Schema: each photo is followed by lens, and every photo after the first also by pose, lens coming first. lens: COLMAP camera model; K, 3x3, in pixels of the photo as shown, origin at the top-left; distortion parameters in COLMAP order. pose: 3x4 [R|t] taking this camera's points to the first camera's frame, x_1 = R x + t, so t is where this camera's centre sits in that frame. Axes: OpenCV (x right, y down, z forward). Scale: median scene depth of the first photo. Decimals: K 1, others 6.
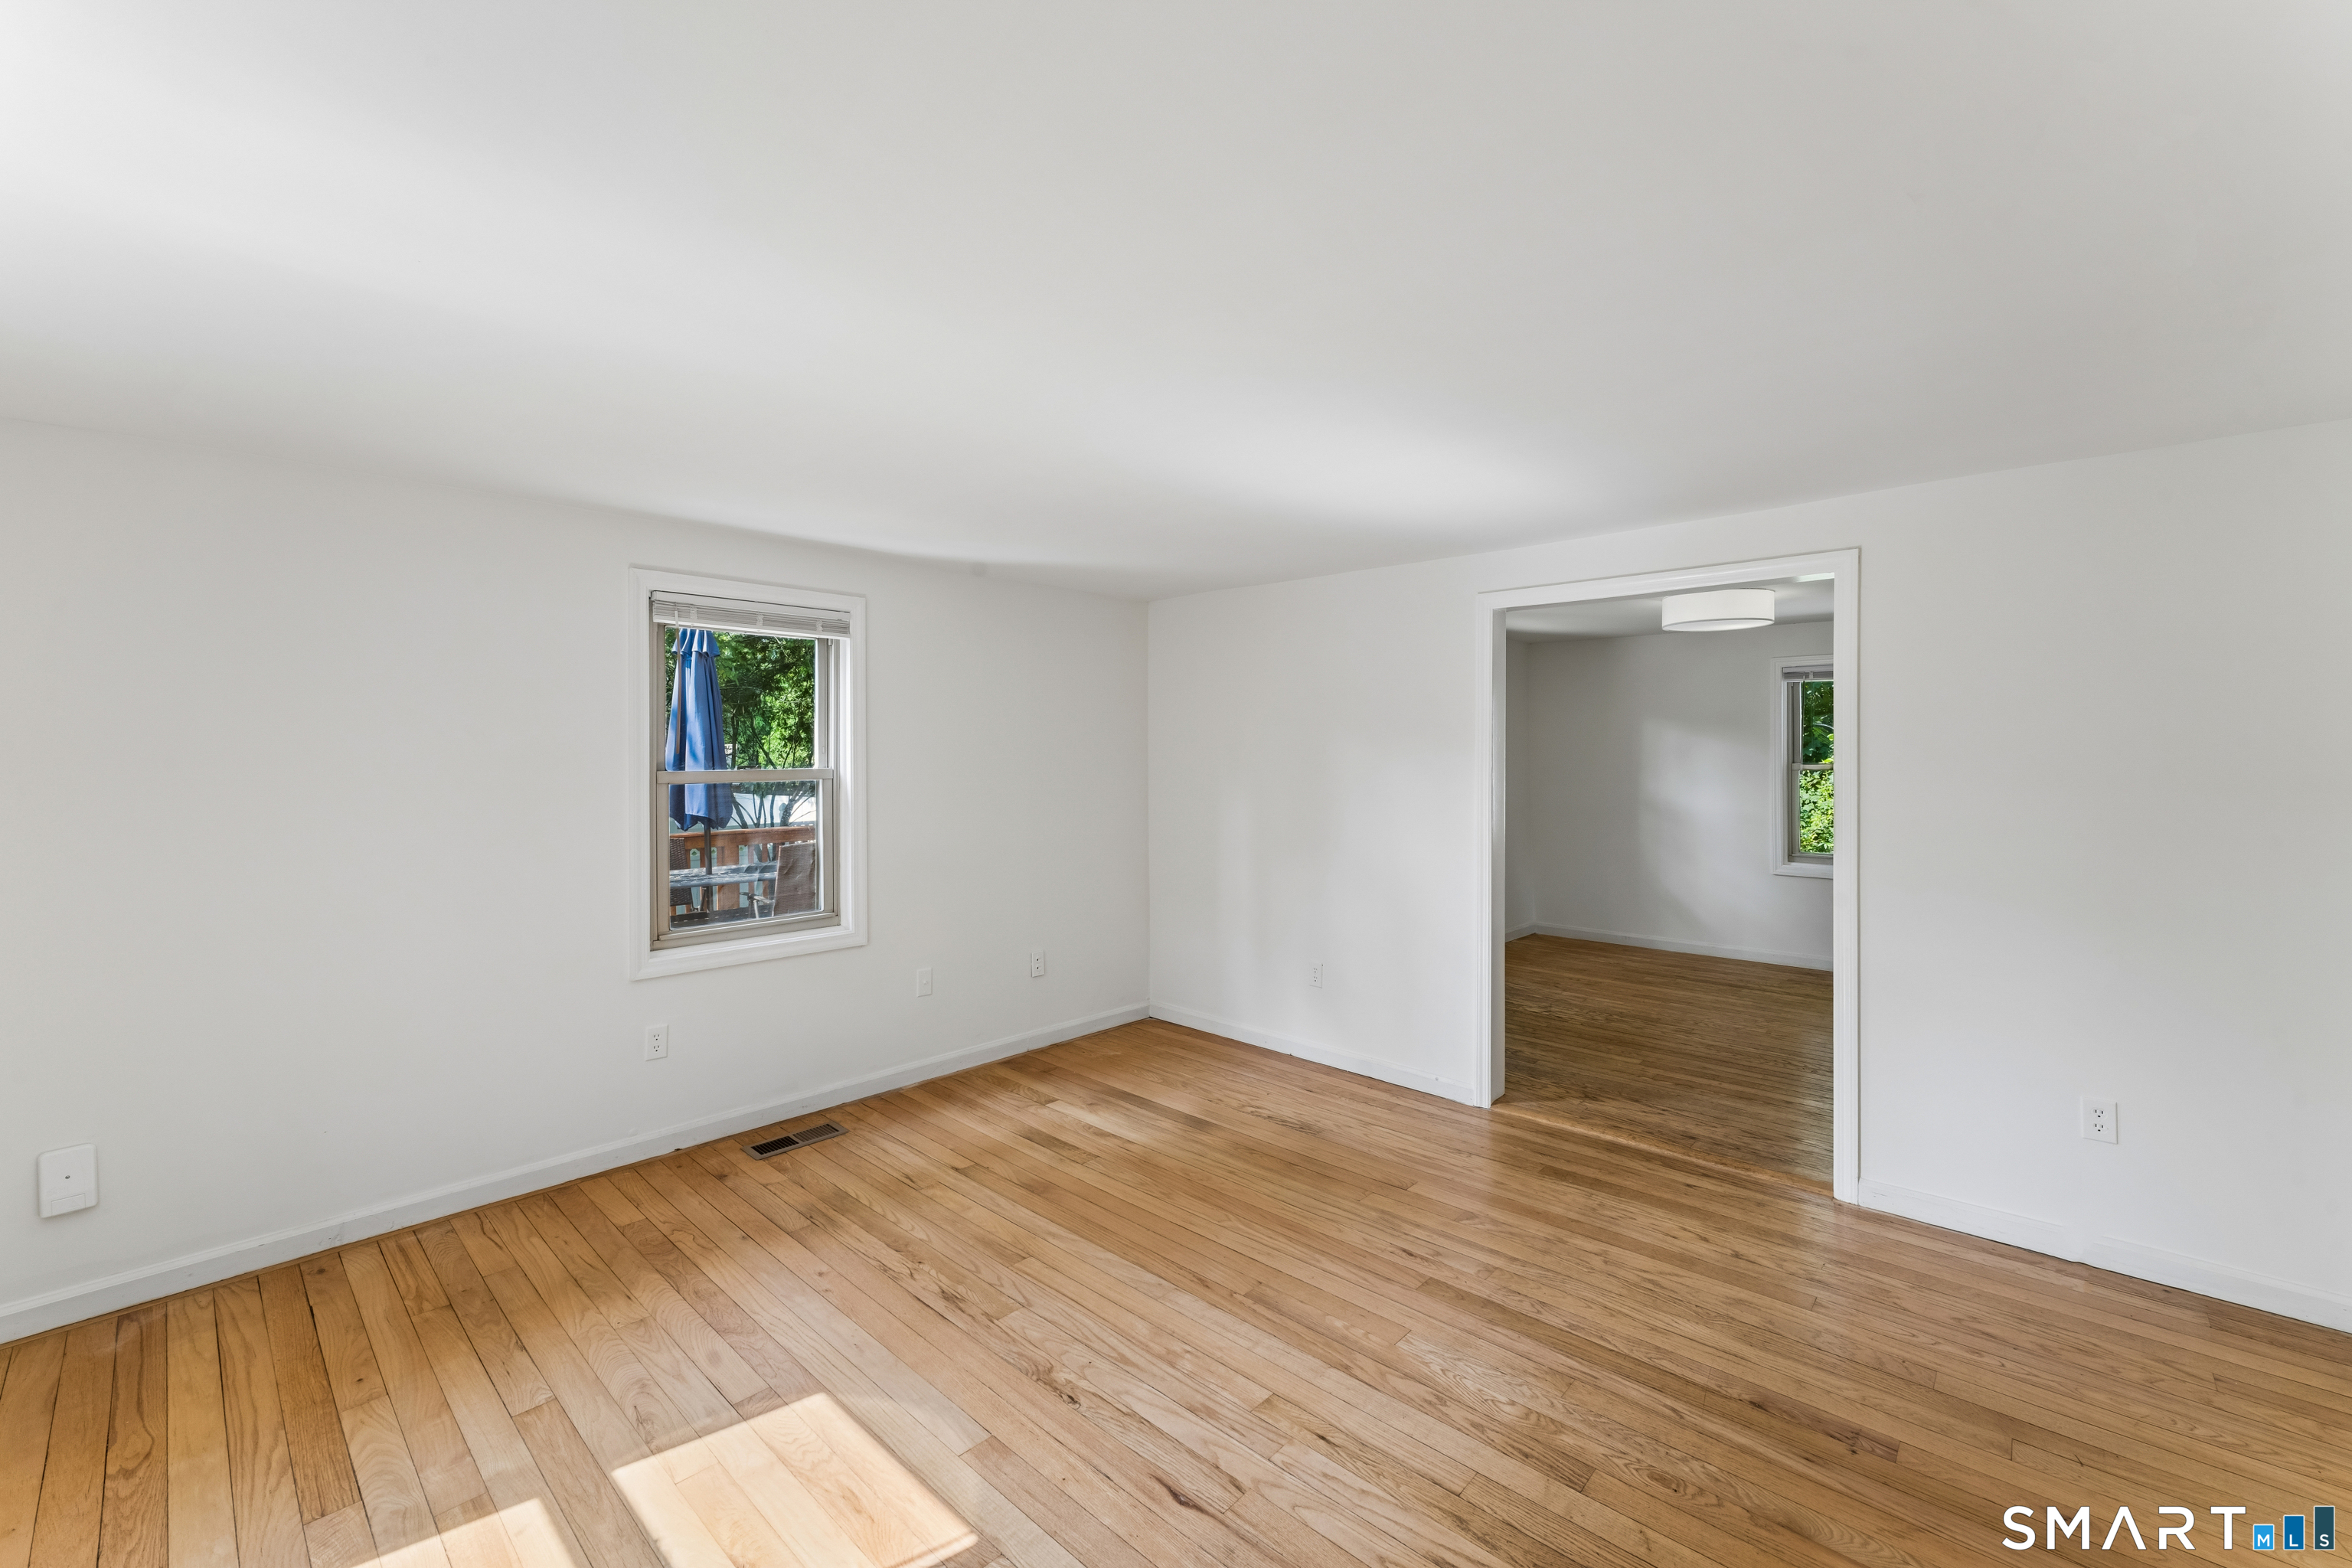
lens RADIAL K [[954.2, 0, 1163.0], [0, 954.2, 767.3], [0, 0, 1]] dist [-0.000970, -0.000068]
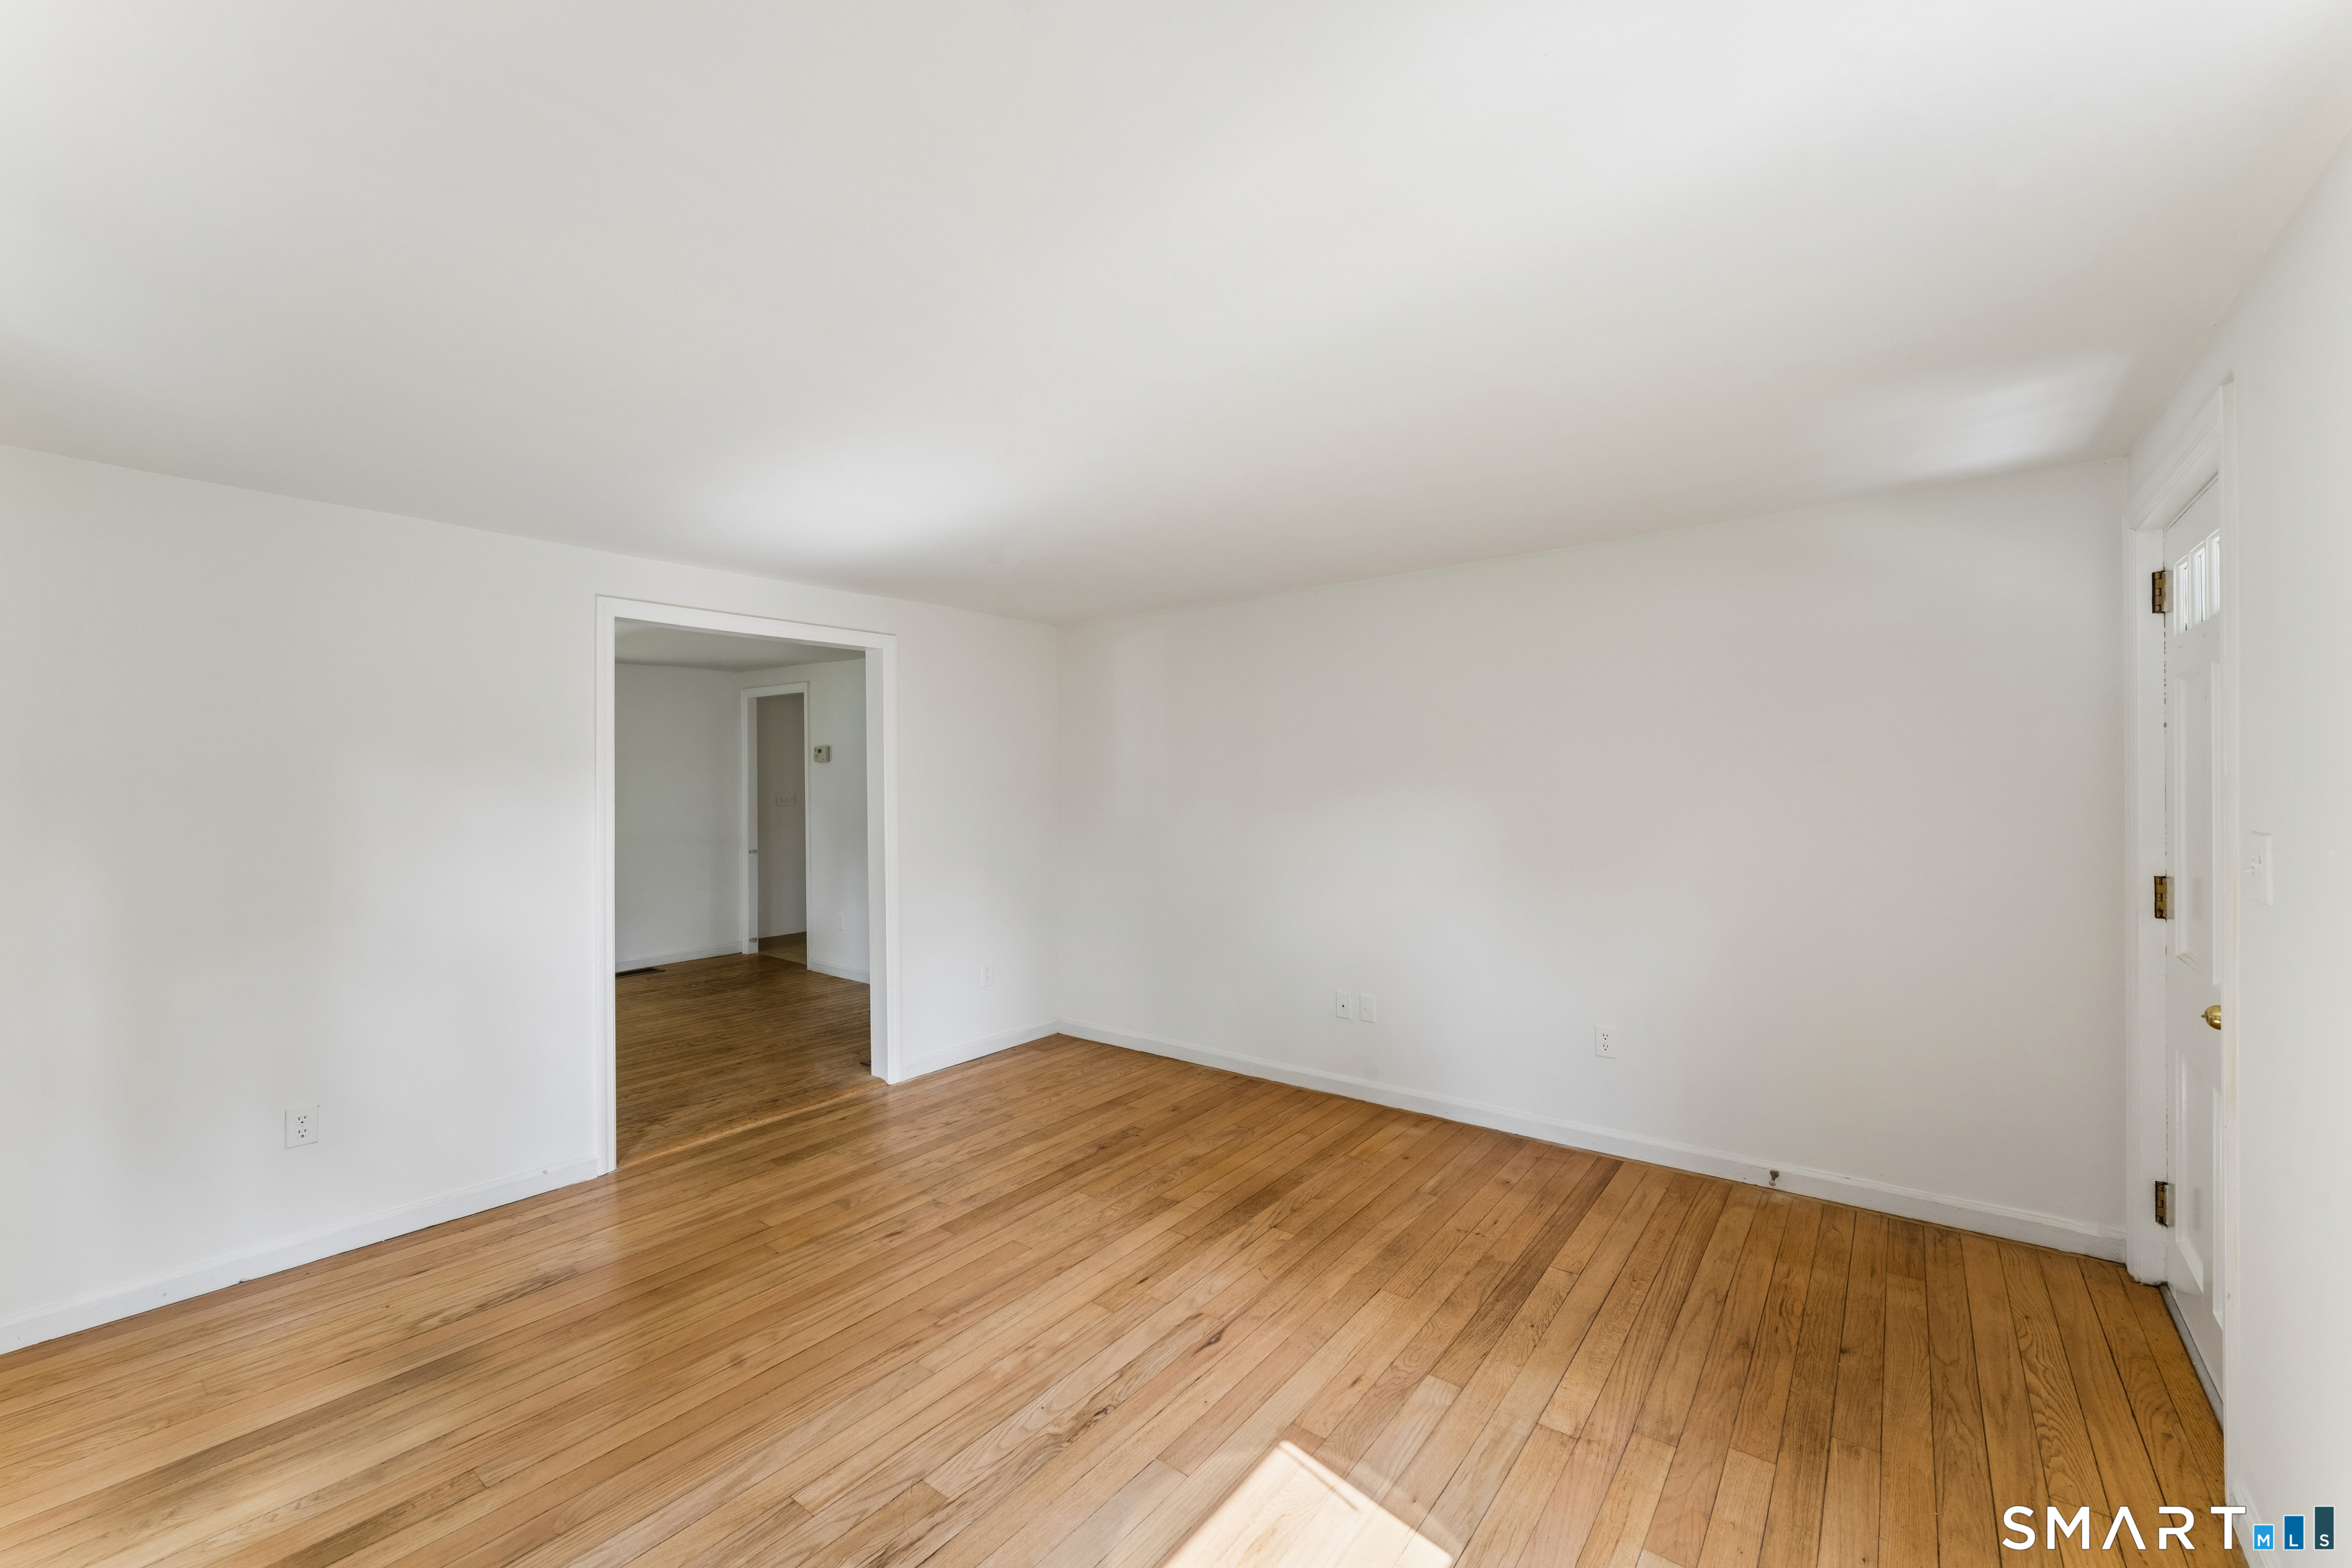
lens RADIAL K [[954.2, 0, 1175.2], [0, 954.2, 785.9], [0, 0, 1]] dist [-0.000970, -0.000068]
pose [[-0.094391, -0.007452, 0.995507, -0.817912], [0.023012, 0.999688, 0.009665, -0.001476], [-0.995269, 0.023821, -0.094190, 0.748671]]
